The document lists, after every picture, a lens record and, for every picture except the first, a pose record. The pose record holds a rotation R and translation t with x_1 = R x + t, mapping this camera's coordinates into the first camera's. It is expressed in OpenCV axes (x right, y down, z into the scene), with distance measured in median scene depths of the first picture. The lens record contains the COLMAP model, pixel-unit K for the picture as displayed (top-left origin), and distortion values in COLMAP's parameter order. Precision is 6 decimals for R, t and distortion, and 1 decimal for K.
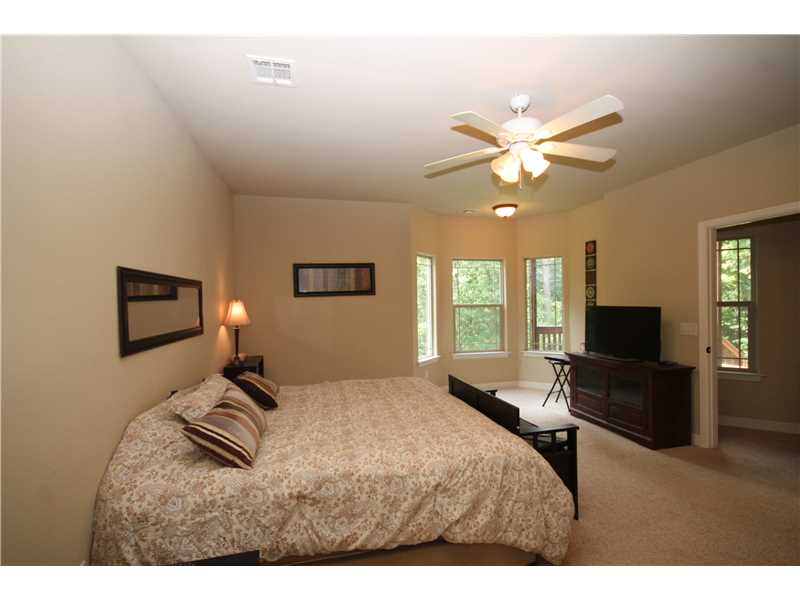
lens RADIAL K [[375.3, 0, 397.6], [0, 375.3, 301.5], [0, 0, 1]] dist [0.000710, -0.006491]
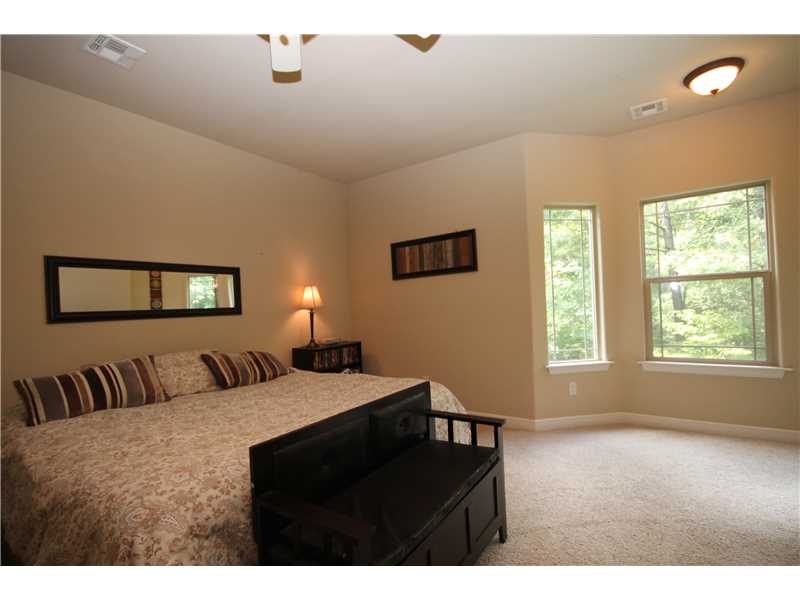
lens RADIAL K [[375.3, 0, 397.6], [0, 375.3, 301.5], [0, 0, 1]] dist [0.000710, -0.006491]
pose [[0.662321, -0.023397, -0.748855, 0.403244], [0.034009, 0.999421, -0.001147, 0.040149], [0.748448, -0.024708, 0.662733, 0.384836]]
